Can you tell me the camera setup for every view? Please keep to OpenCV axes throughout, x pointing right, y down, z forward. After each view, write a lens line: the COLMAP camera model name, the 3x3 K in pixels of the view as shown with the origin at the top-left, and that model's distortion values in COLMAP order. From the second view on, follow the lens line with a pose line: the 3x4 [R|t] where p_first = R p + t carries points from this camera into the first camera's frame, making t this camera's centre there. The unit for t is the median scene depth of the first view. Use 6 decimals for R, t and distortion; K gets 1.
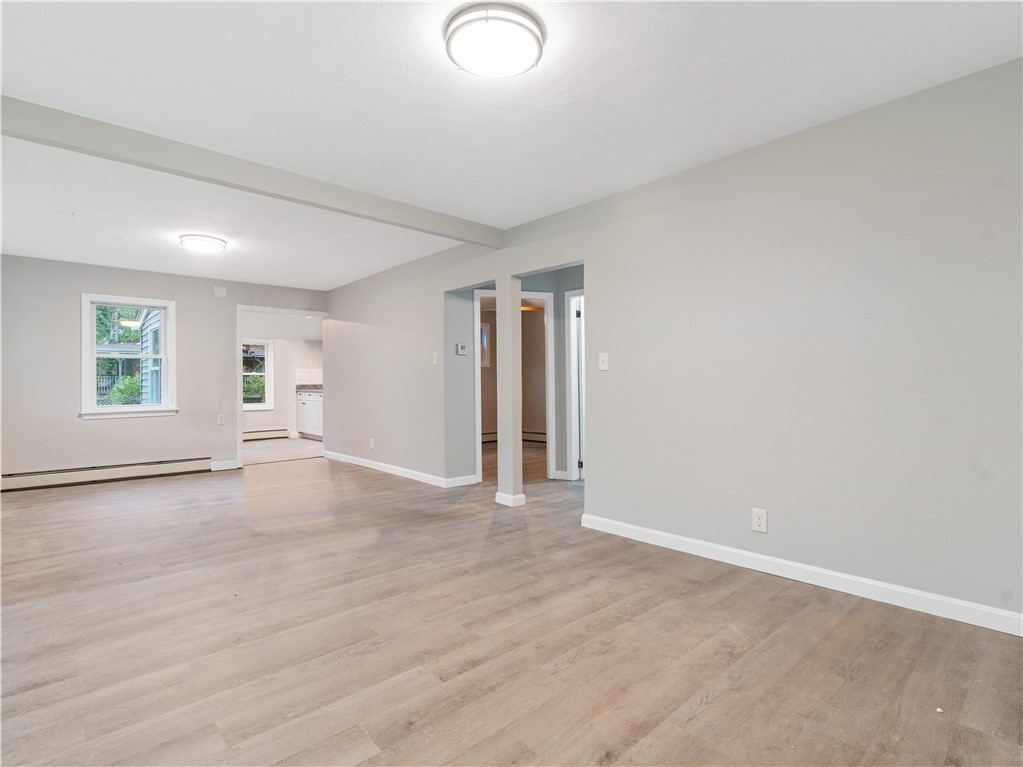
lens RADIAL K [[510.4, 0, 513.1], [0, 510.4, 383.6], [0, 0, 1]] dist [-0.004732, 0.000646]
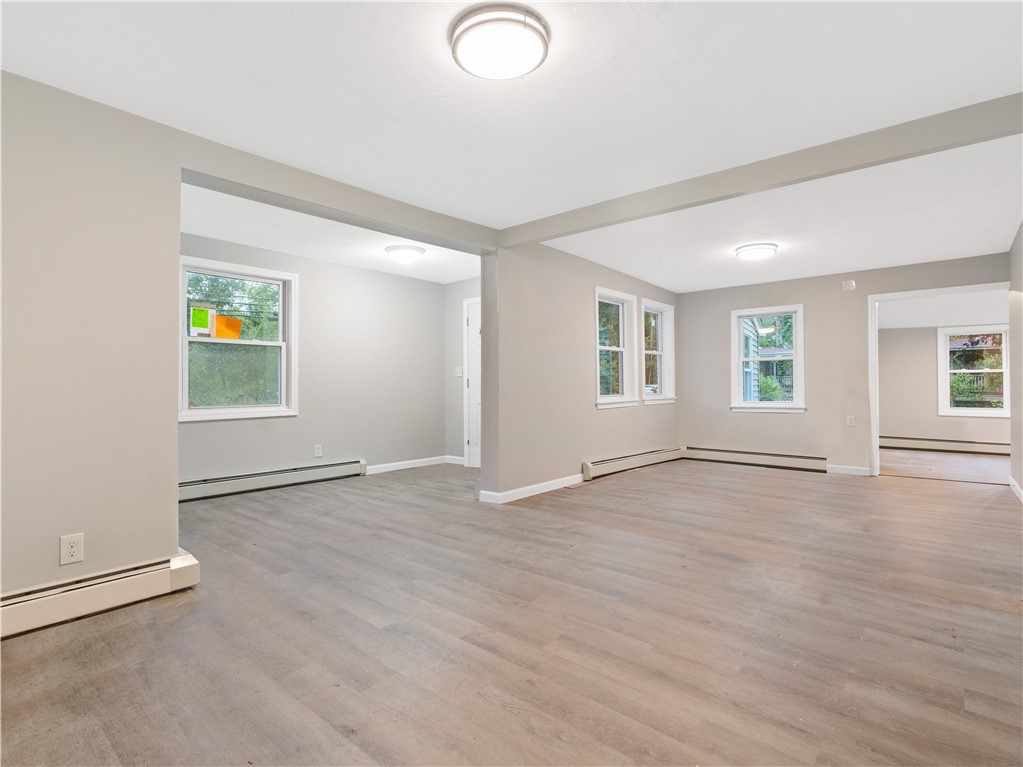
lens RADIAL K [[510.4, 0, 513.1], [0, 510.4, 383.6], [0, 0, 1]] dist [-0.004732, 0.000646]
pose [[0.130439, -0.000797, -0.991456, 0.580298], [0.004248, 0.999991, -0.000245, -0.001417], [0.991447, -0.004180, 0.130441, 0.536727]]
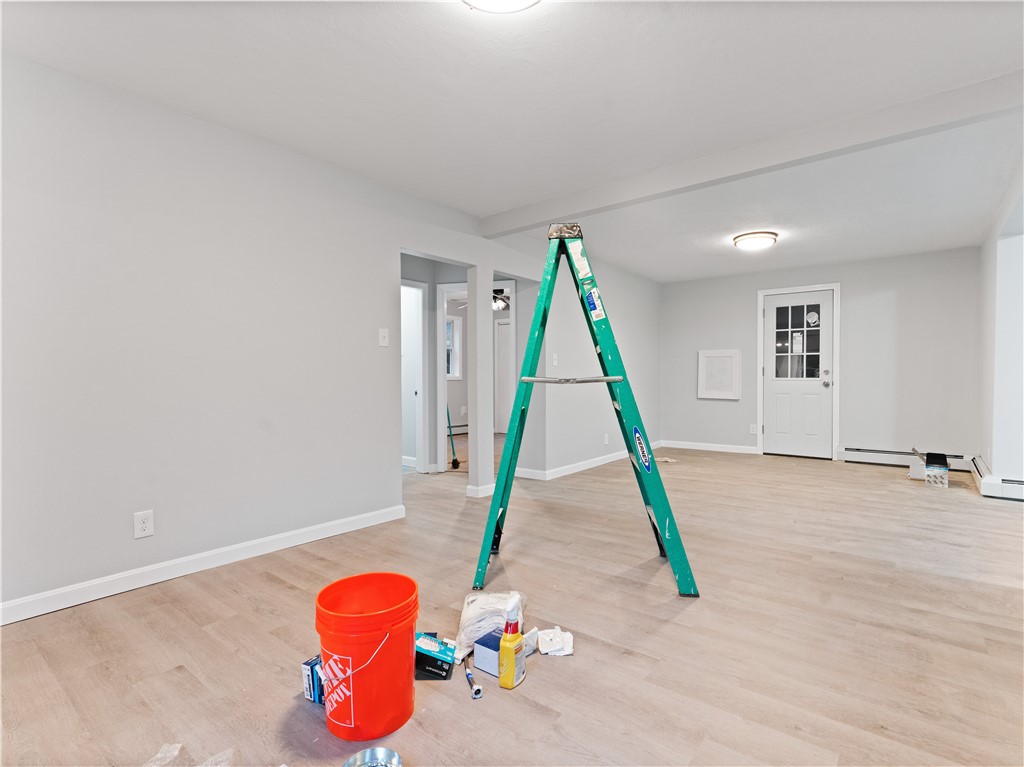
lens RADIAL K [[510.9, 0, 513.6], [0, 510.9, 383.6], [0, 0, 1]] dist [-0.004732, 0.000646]
pose [[-0.158698, -0.005560, 0.987311, -1.433077], [-0.000908, 0.999985, 0.005486, 0.019027], [-0.987327, -0.000026, -0.158701, 1.574413]]
